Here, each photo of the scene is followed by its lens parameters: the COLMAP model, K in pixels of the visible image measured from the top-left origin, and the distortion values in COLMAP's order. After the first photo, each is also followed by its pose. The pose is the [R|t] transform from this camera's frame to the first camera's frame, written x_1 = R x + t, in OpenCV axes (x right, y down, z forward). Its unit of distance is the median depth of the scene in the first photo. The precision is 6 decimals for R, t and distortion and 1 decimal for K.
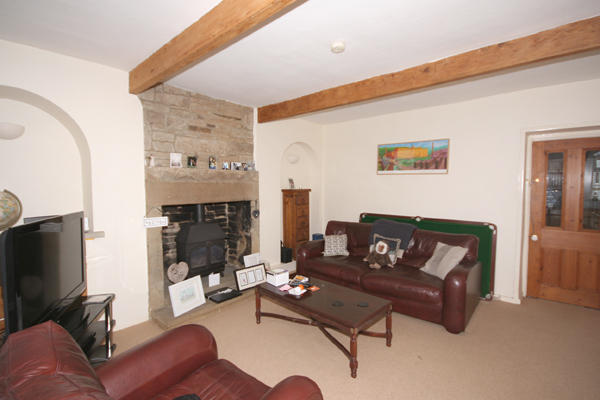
lens RADIAL K [[282.7, 0, 298.4], [0, 282.7, 198.9], [0, 0, 1]] dist [0.000365, 0.000098]
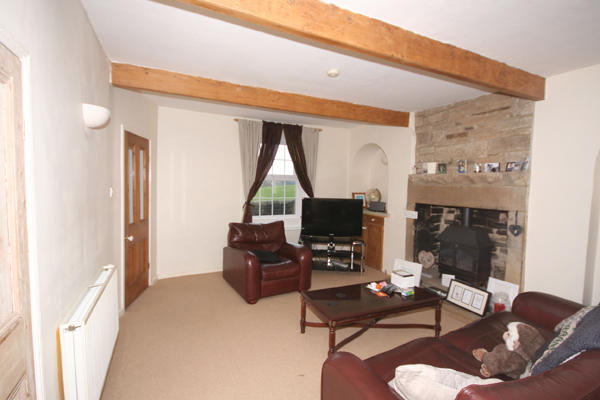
lens RADIAL K [[282.7, 0, 298.4], [0, 282.7, 198.9], [0, 0, 1]] dist [0.000365, 0.000098]
pose [[-0.373401, 0.043976, -0.926627, 0.838671], [-0.065682, 0.995116, 0.073694, -0.050670], [0.925342, 0.088380, -0.368689, 0.849638]]
